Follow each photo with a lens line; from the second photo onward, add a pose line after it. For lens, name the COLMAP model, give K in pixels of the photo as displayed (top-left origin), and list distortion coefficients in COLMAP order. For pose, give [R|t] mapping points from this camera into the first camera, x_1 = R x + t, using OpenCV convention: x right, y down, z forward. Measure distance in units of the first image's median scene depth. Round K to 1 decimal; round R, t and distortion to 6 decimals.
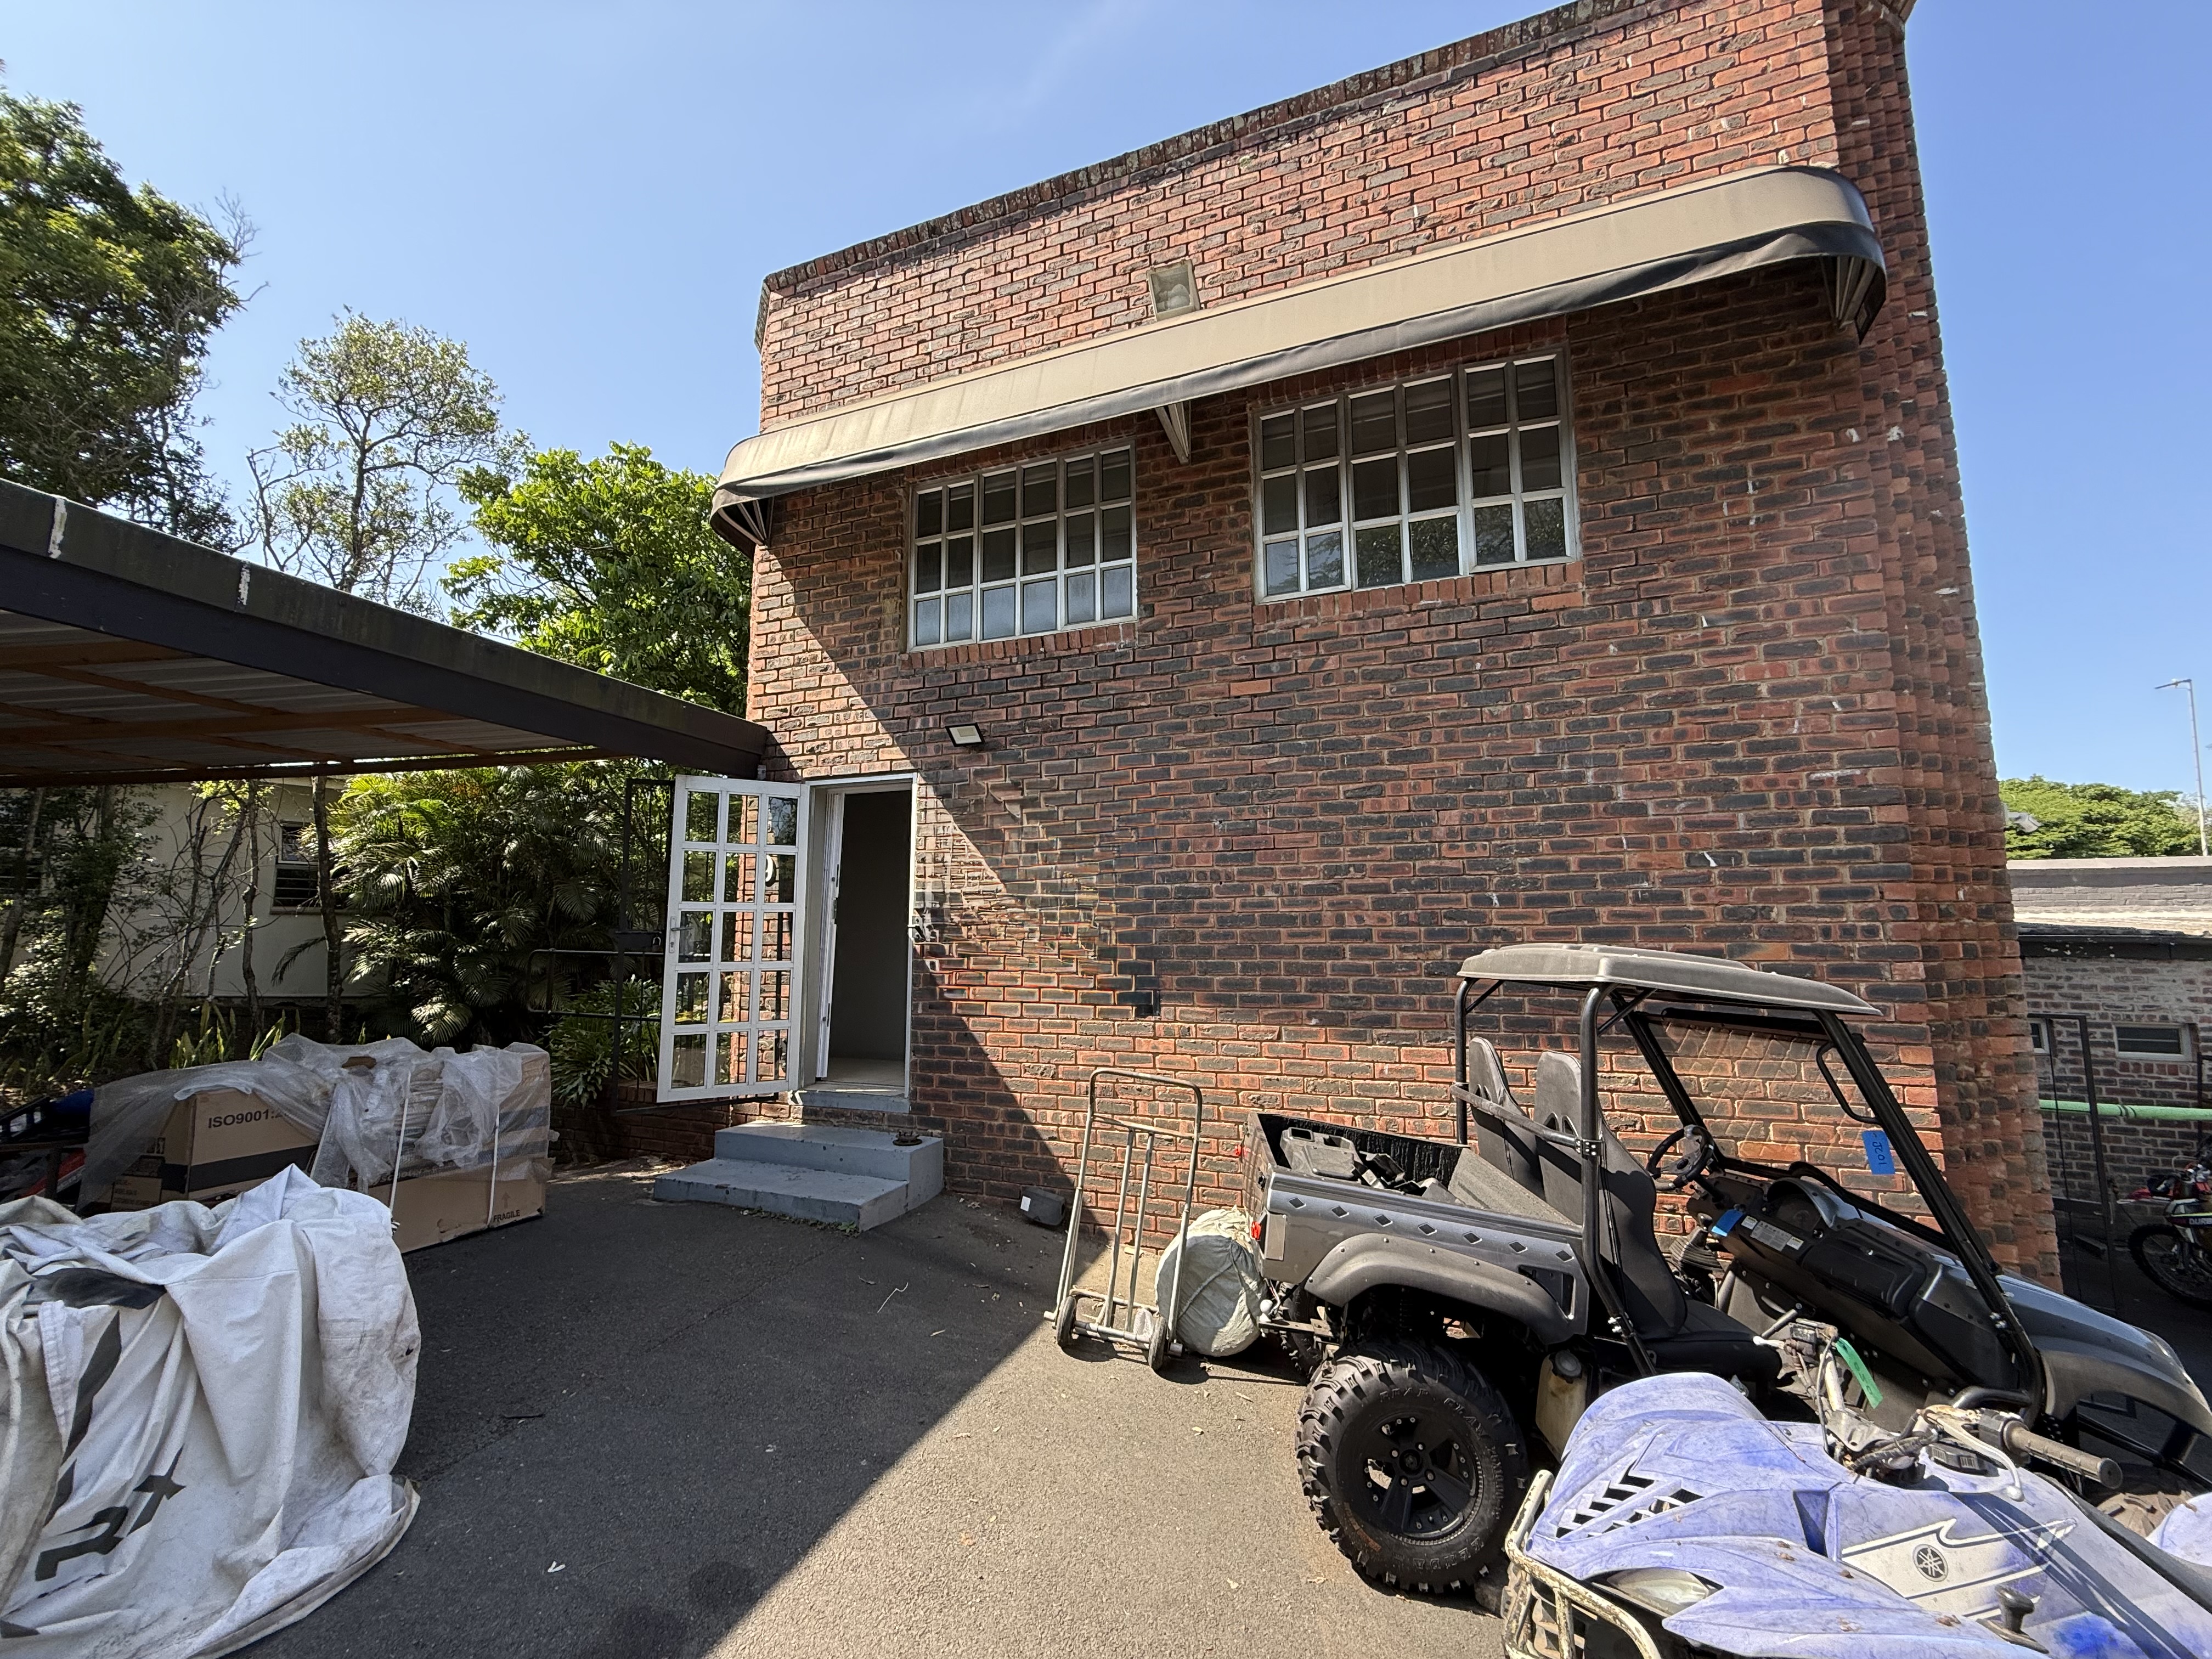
lens RADIAL K [[877.9, 0, 1099.8], [0, 877.9, 830.2], [0, 0, 1]] dist [-0.000776, 0.000933]
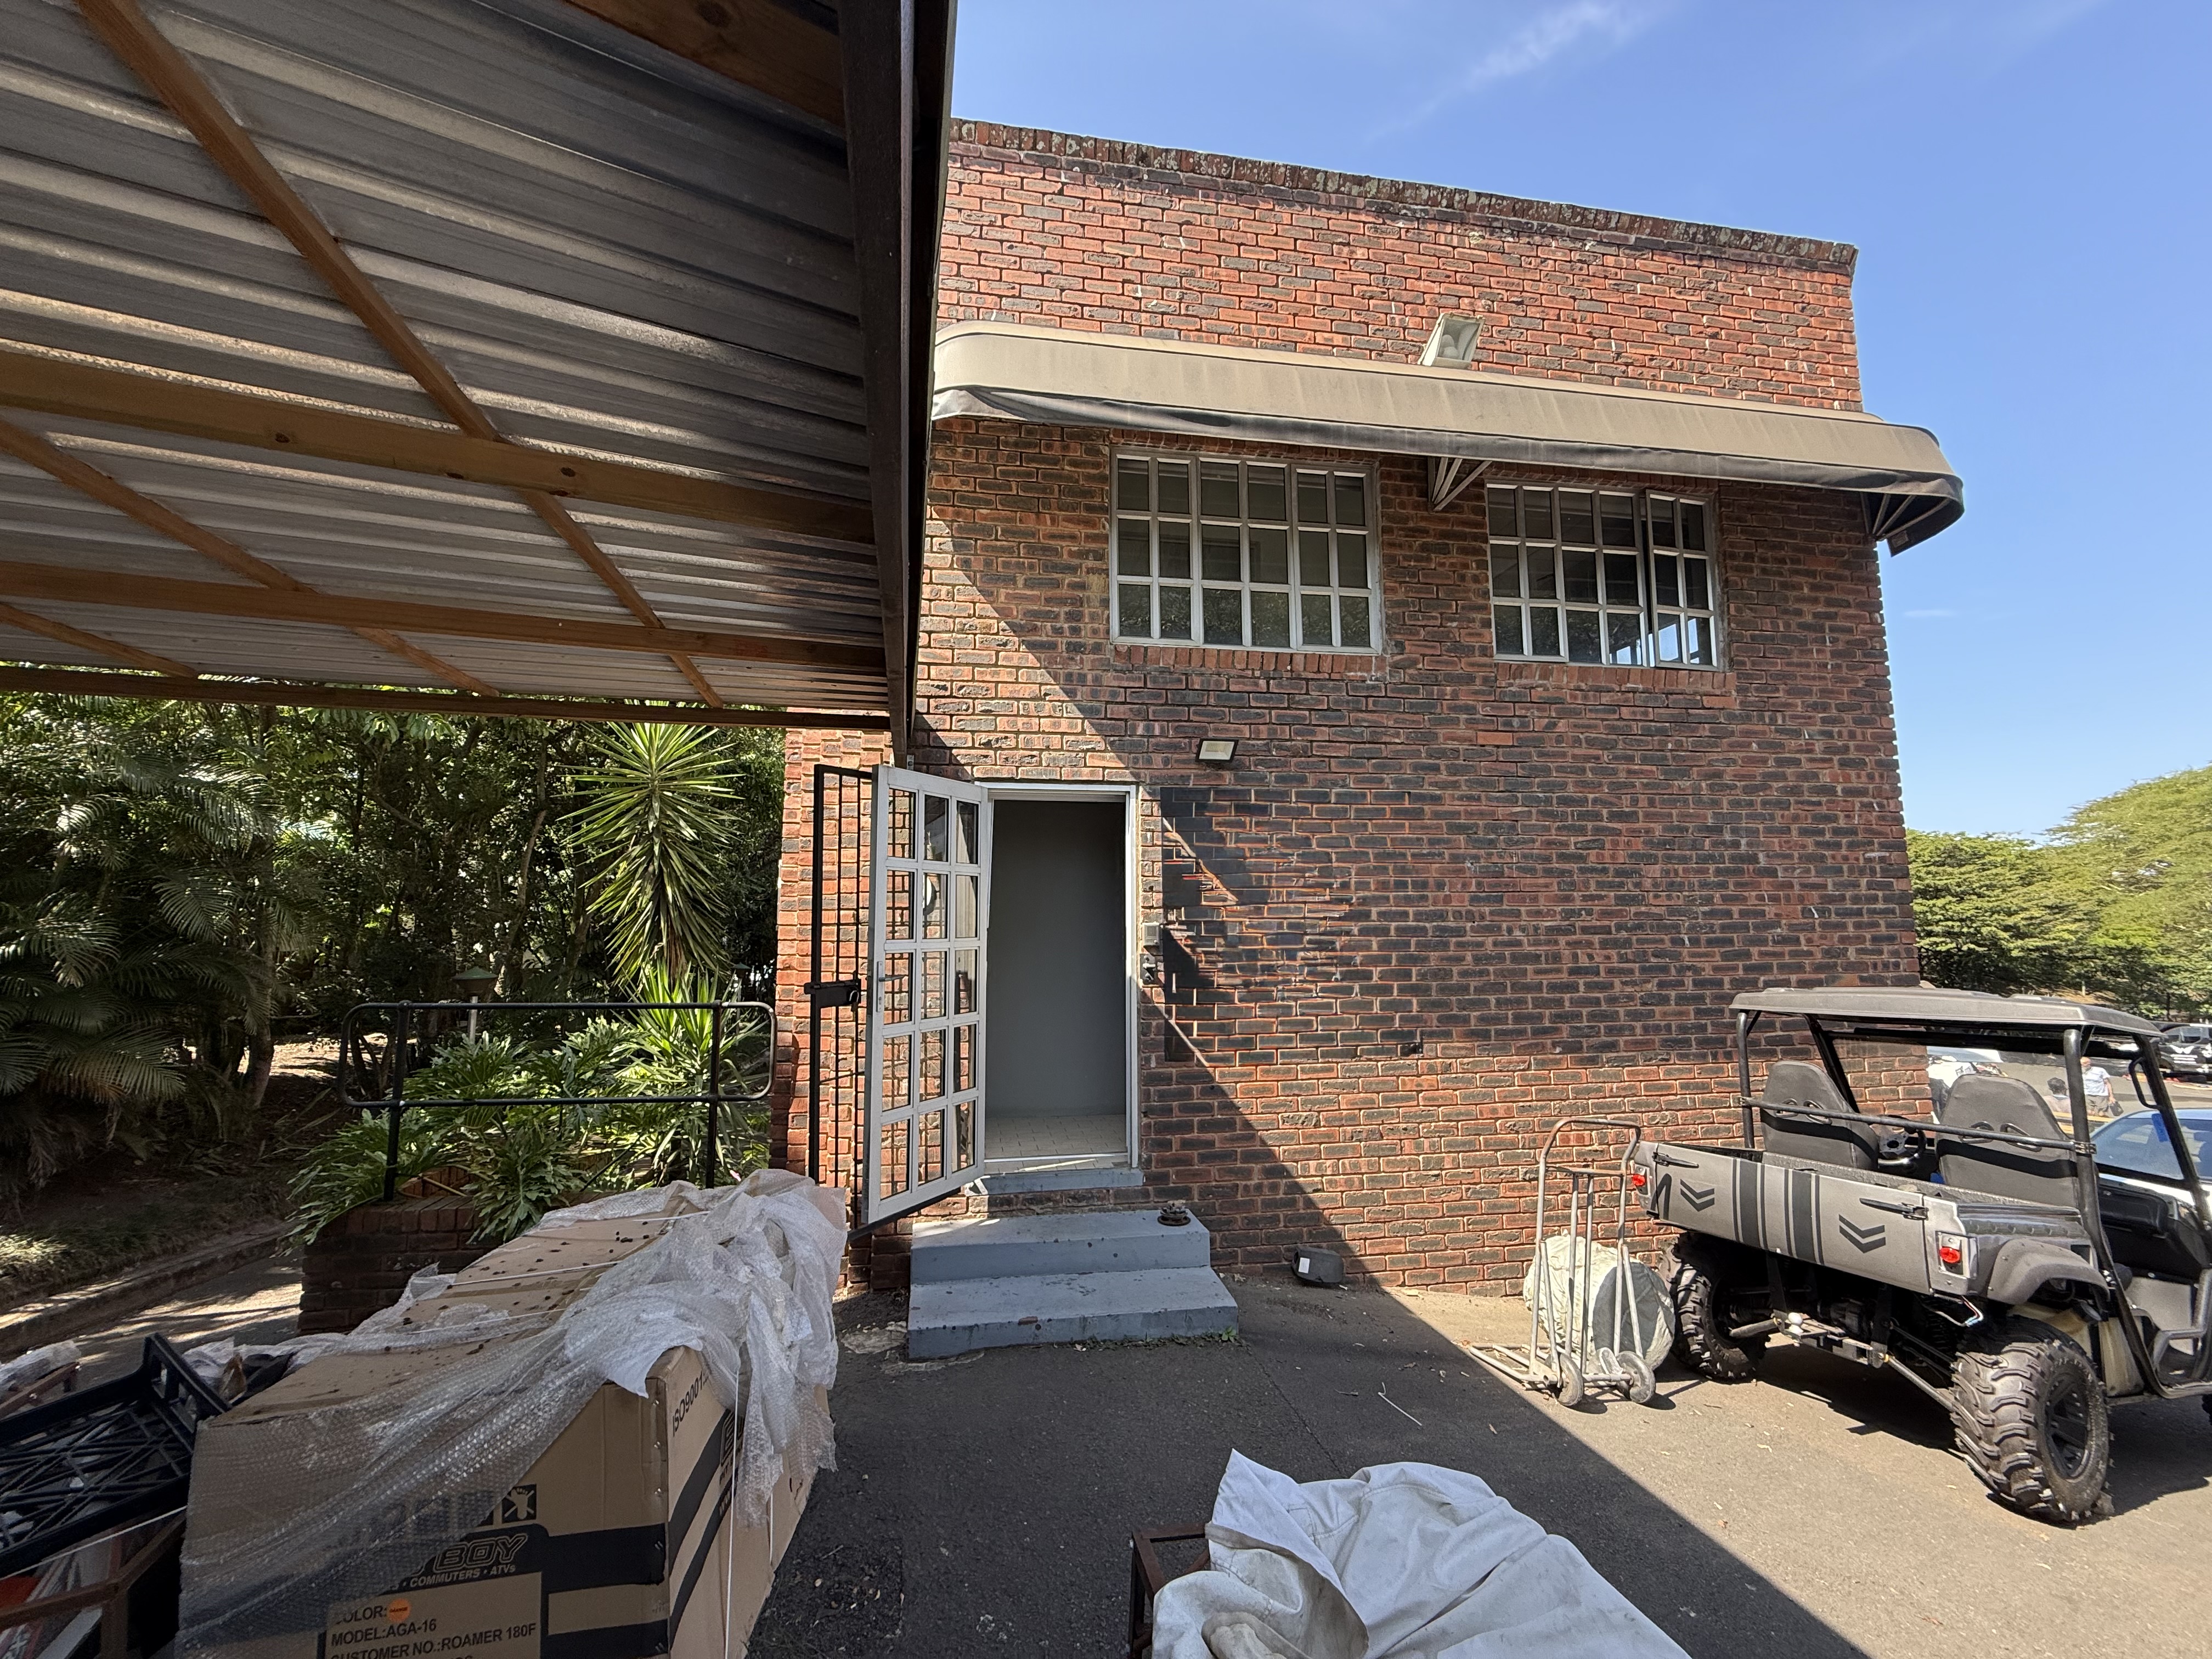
lens RADIAL K [[877.9, 0, 1102.2], [0, 877.9, 832.0], [0, 0, 1]] dist [-0.000776, 0.000933]
pose [[0.863059, 0.053273, 0.502285, -0.777880], [-0.057656, 0.998313, -0.006814, -0.014685], [-0.501801, -0.023079, 0.864675, 0.320625]]
